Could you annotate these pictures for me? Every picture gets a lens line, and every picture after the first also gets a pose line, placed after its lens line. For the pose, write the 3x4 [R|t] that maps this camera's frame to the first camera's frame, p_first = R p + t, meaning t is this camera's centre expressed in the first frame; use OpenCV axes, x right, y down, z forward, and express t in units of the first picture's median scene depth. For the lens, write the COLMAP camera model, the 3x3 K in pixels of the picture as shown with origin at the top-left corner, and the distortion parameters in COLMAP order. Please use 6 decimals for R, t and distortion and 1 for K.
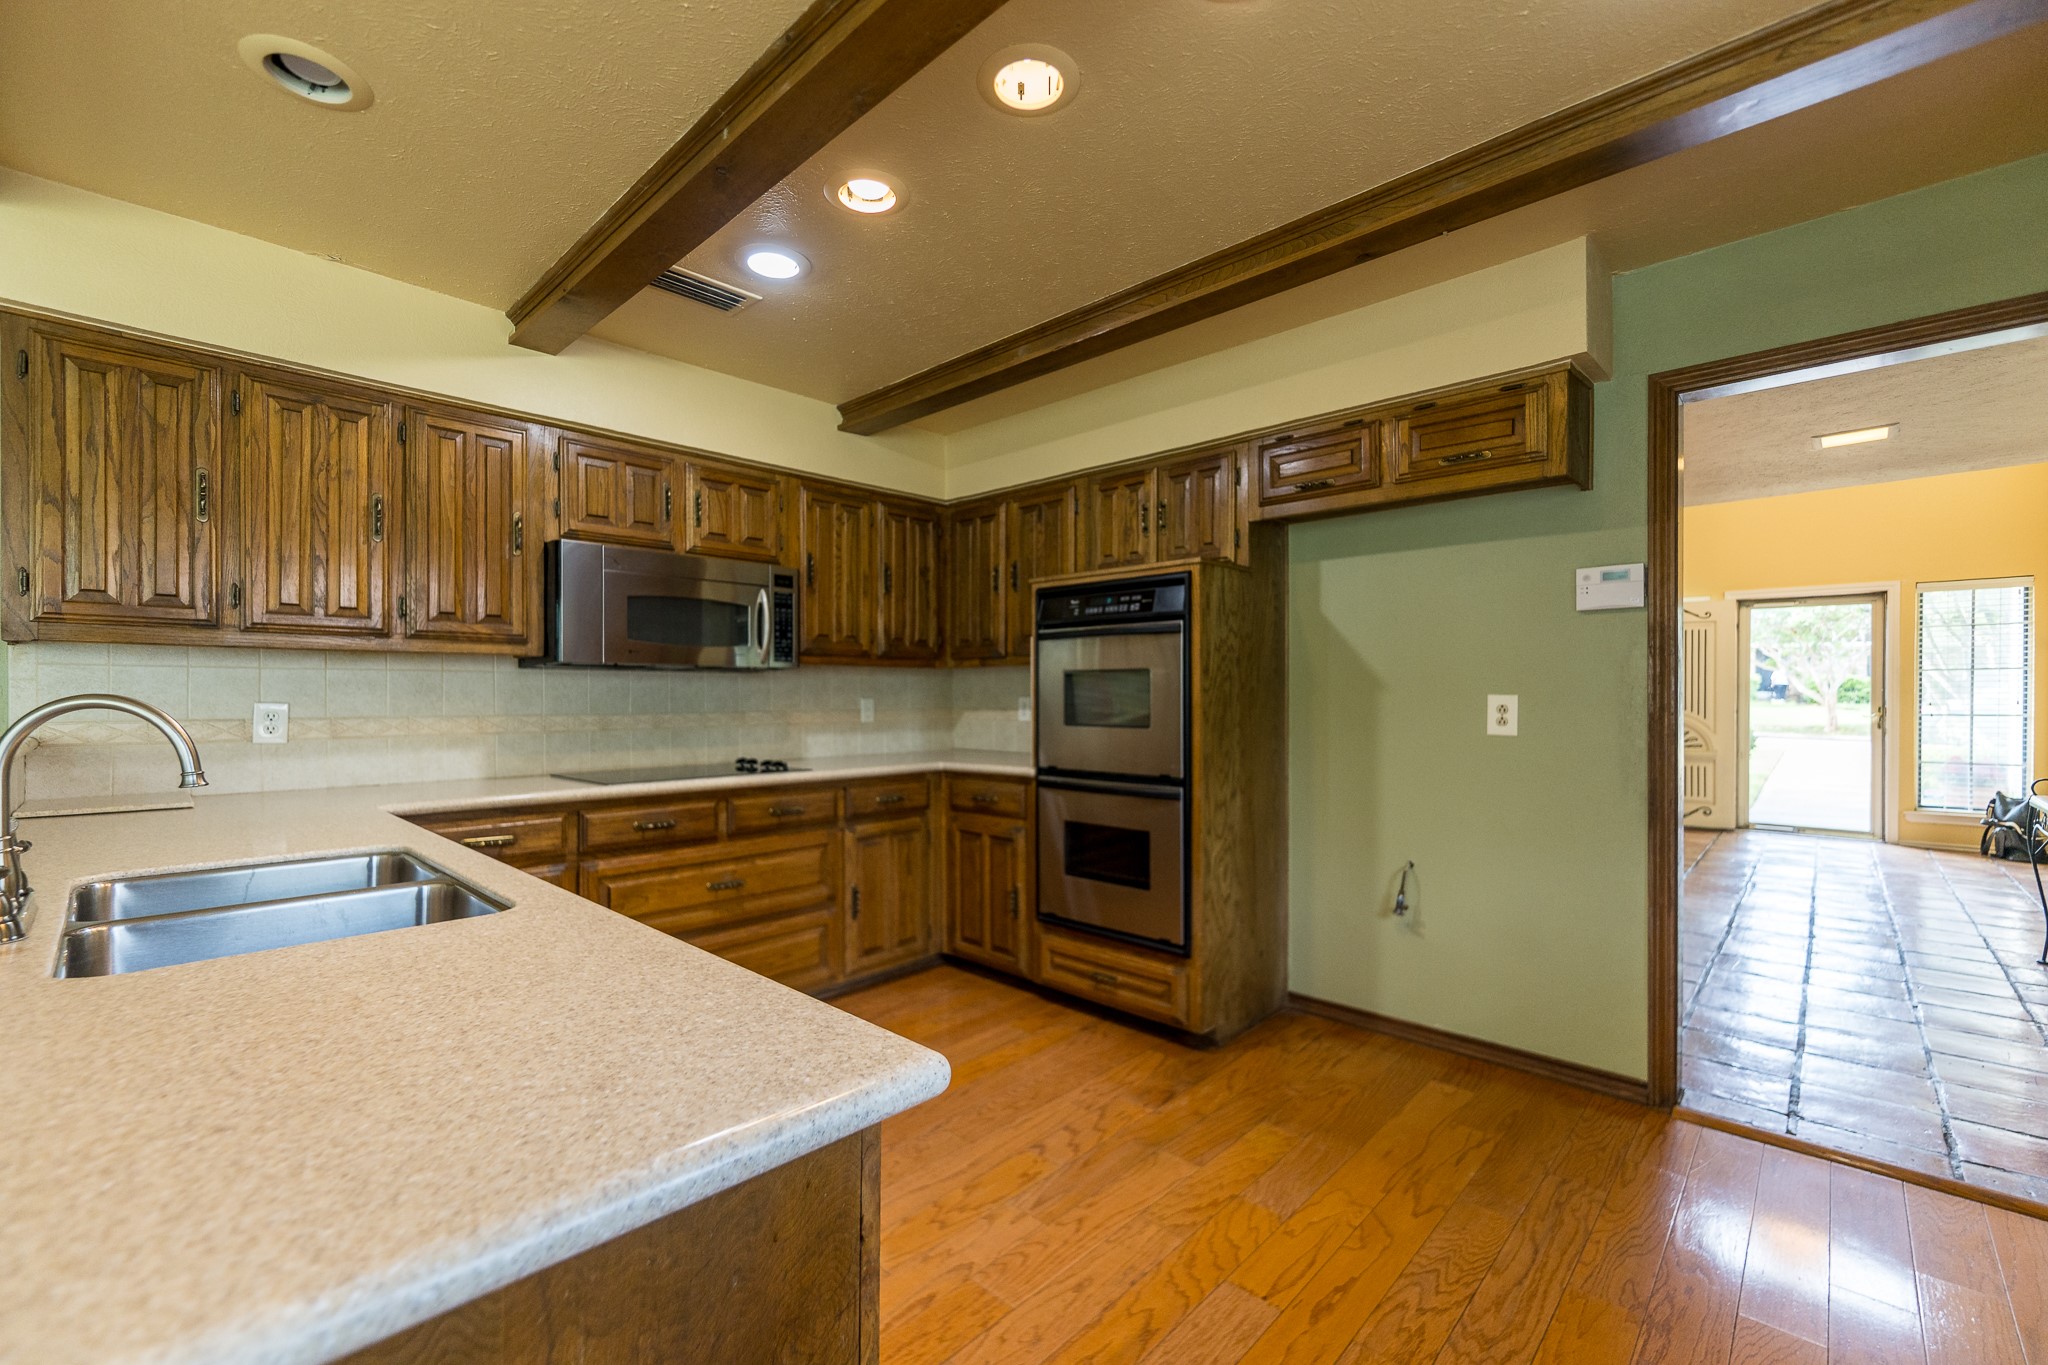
lens RADIAL K [[834.5, 0, 1032.2], [0, 834.5, 691.6], [0, 0, 1]] dist [0.002437, -0.002334]
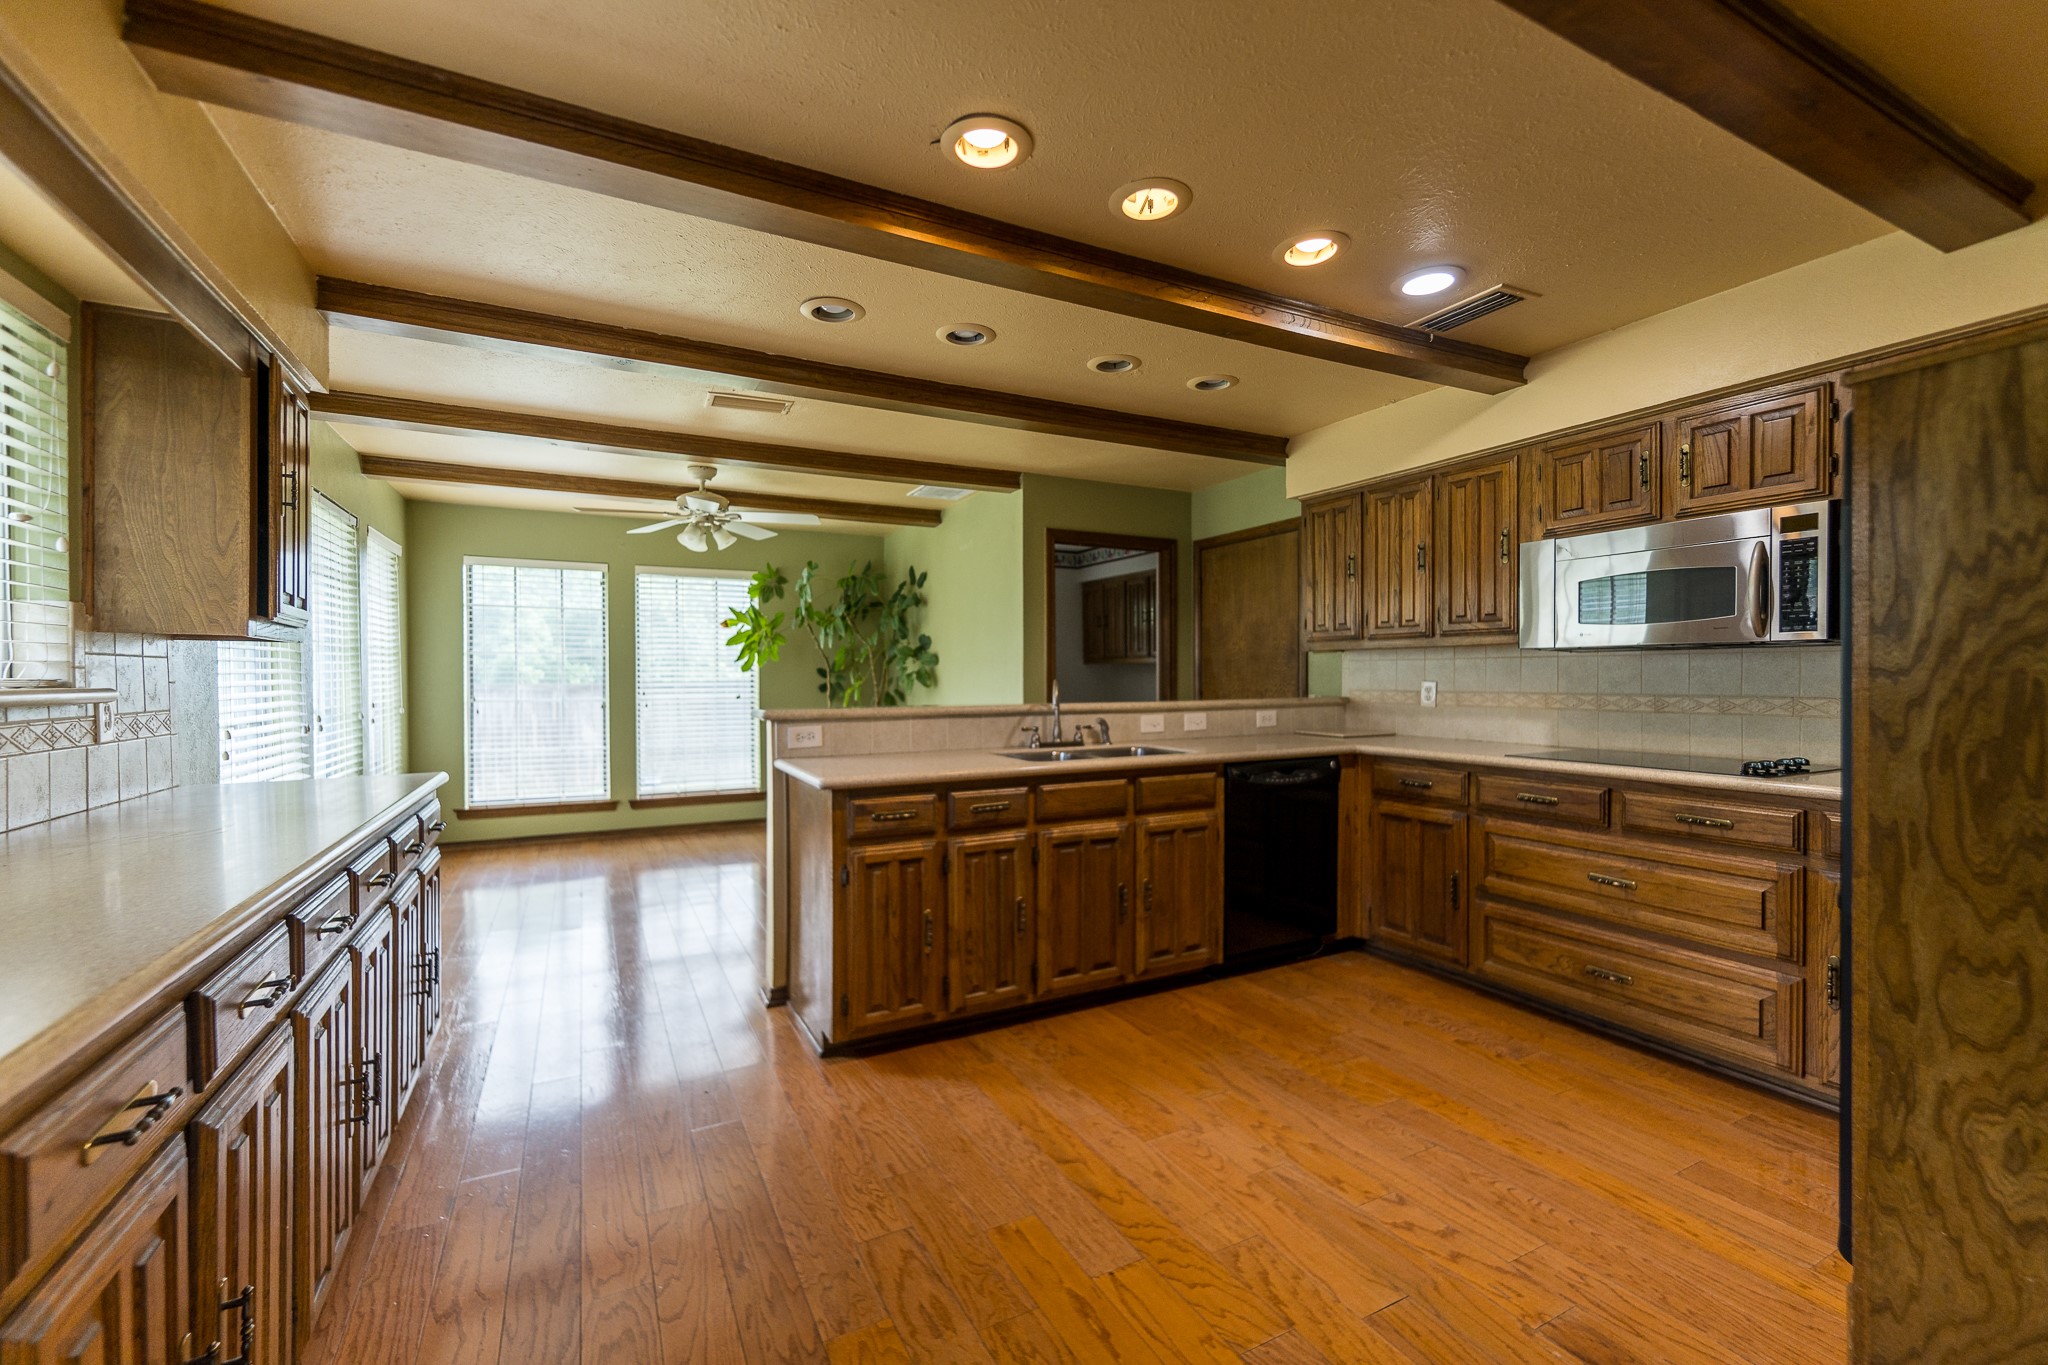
lens RADIAL K [[834.5, 0, 1058.5], [0, 834.5, 671.8], [0, 0, 1]] dist [0.002437, -0.002334]
pose [[-0.281982, -0.002782, -0.959416, 0.640445], [0.009300, 0.999941, -0.005633, -0.001789], [0.959375, -0.010511, -0.281940, 0.618428]]
